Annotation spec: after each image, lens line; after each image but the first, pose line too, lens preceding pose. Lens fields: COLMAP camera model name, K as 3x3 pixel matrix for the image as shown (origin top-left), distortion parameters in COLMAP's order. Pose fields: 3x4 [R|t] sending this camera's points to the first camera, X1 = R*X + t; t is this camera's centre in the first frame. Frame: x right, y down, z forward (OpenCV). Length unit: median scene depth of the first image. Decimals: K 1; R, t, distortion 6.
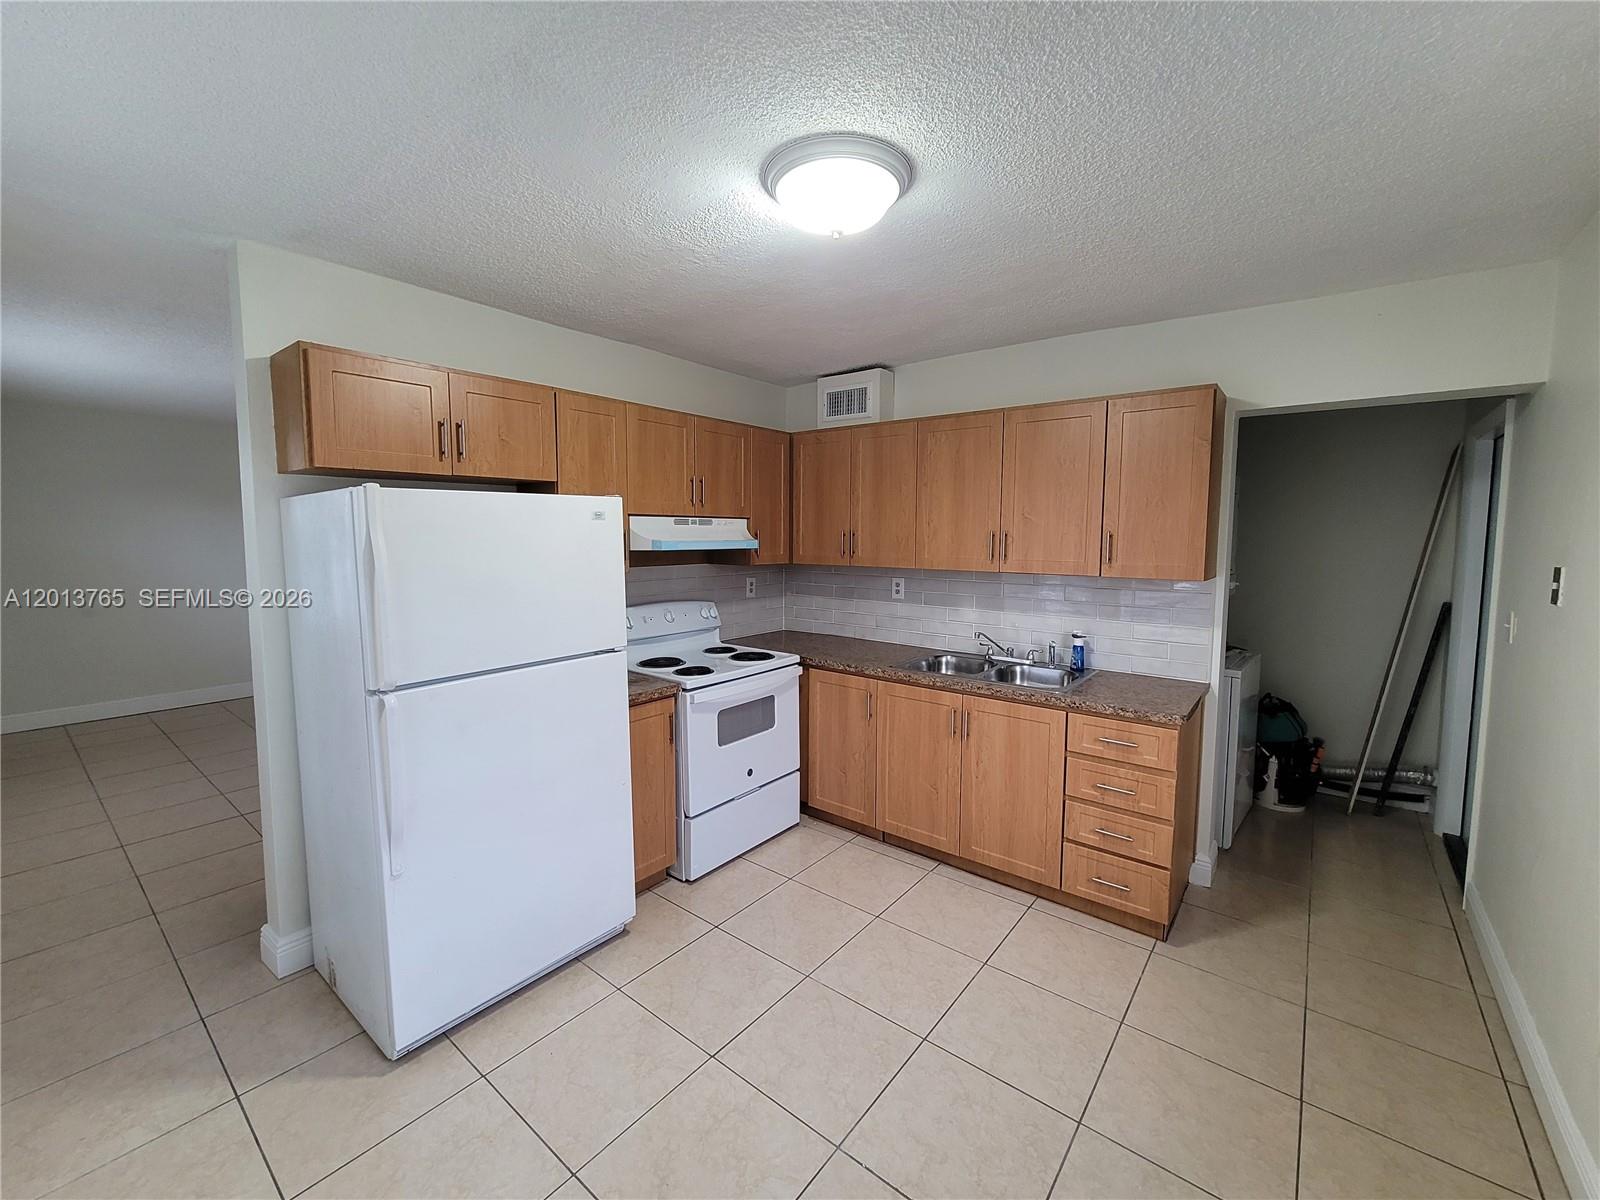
lens RADIAL K [[650.1, 0, 809.5], [0, 650.1, 596.7], [0, 0, 1]] dist [-0.001354, -0.000606]
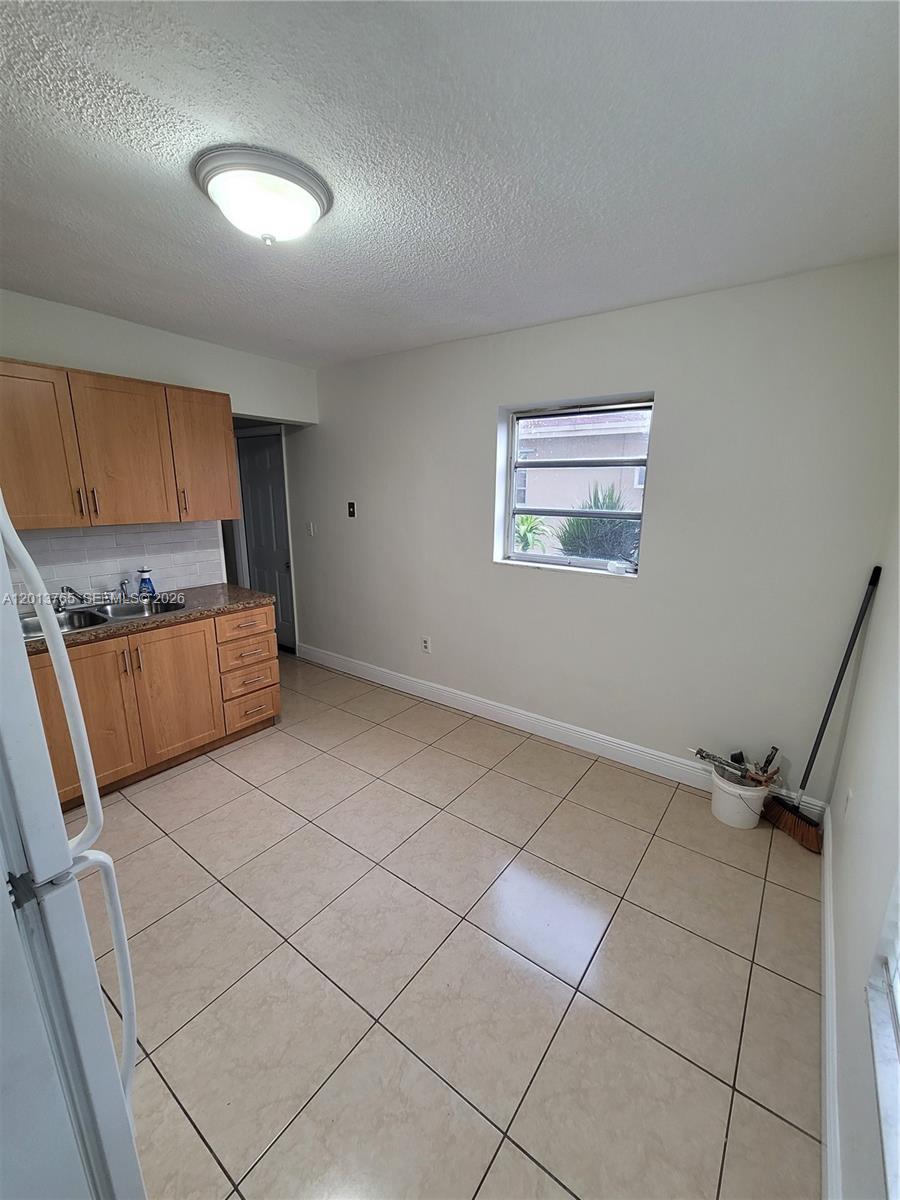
lens RADIAL K [[487.5, 0, 446.8], [0, 487.5, 611.4], [0, 0, 1]] dist [-0.001354, -0.000606]
pose [[-0.020217, -0.252372, 0.967419, -0.649830], [0.090524, 0.963180, 0.253158, -0.062303], [-0.995689, 0.092693, 0.003373, 0.473988]]
